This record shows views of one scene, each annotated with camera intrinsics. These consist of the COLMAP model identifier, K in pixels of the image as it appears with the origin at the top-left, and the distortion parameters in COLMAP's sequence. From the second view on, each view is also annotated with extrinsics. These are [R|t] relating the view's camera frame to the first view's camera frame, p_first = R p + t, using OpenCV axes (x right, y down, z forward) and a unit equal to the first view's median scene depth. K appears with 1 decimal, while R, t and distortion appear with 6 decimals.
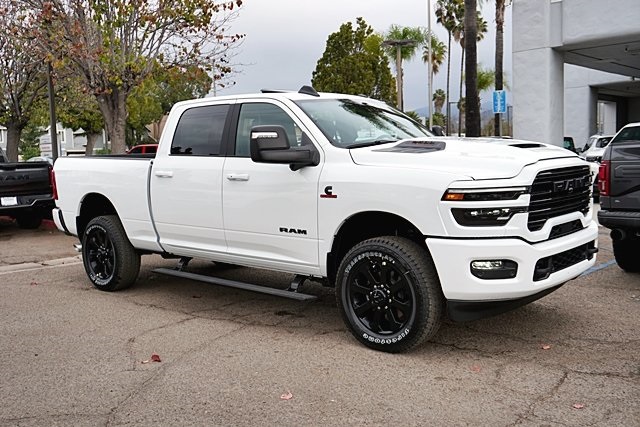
lens RADIAL K [[662.6, 0, 320.0], [0, 662.6, 213.5], [0, 0, 1]] dist [-0.014760, 0.011722]
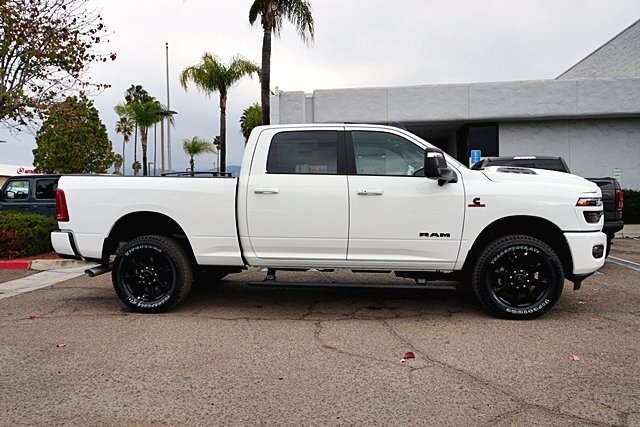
lens RADIAL K [[456.7, 0, 320.0], [0, 456.7, 213.5], [0, 0, 1]] dist [-0.031493, 0.002109]
pose [[0.820006, -0.000430, 0.572354, -0.724096], [0.038390, 0.997789, -0.054252, 0.025012], [-0.571066, 0.066460, 0.818210, 0.437310]]
